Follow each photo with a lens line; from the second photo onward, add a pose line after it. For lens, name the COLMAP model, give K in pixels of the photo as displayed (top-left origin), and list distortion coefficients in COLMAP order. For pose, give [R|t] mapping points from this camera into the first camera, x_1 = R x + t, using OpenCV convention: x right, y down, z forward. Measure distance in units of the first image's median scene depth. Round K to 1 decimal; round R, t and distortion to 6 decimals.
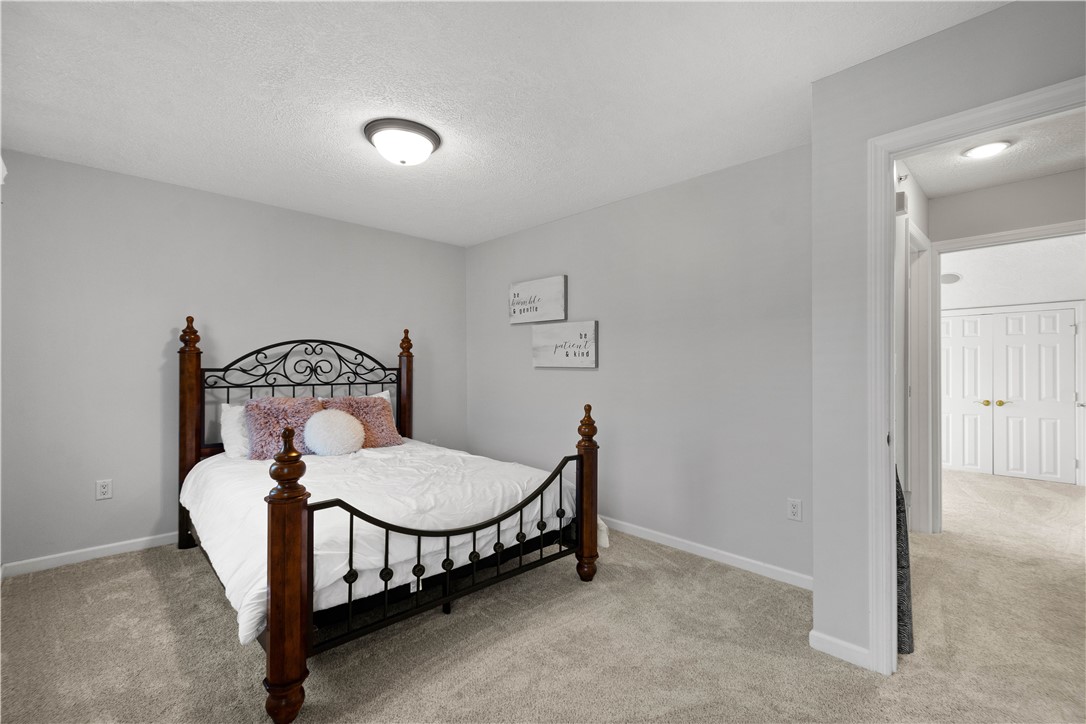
lens RADIAL K [[477.0, 0, 541.2], [0, 477.0, 366.4], [0, 0, 1]] dist [0.011790, -0.004217]
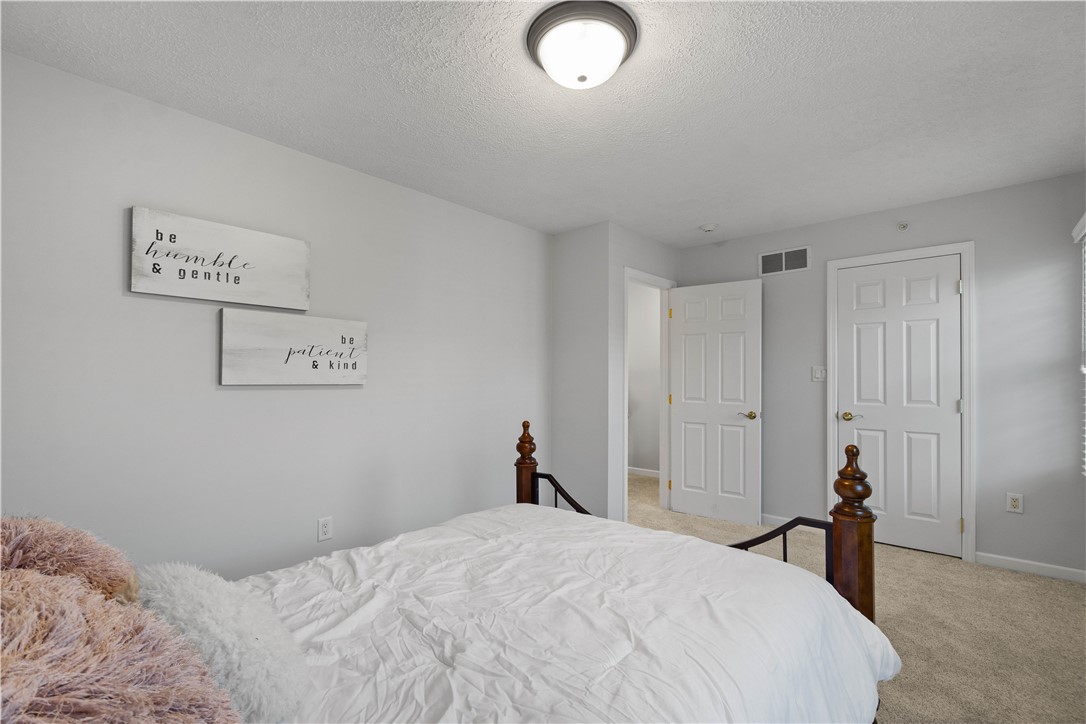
lens RADIAL K [[477.0, 0, 543.2], [0, 477.0, 367.0], [0, 0, 1]] dist [0.011790, -0.004217]
pose [[-0.086668, 0.013790, 0.996142, -0.403132], [0.000456, 0.999905, -0.013802, -0.008623], [-0.996237, -0.000741, -0.086666, 0.479166]]
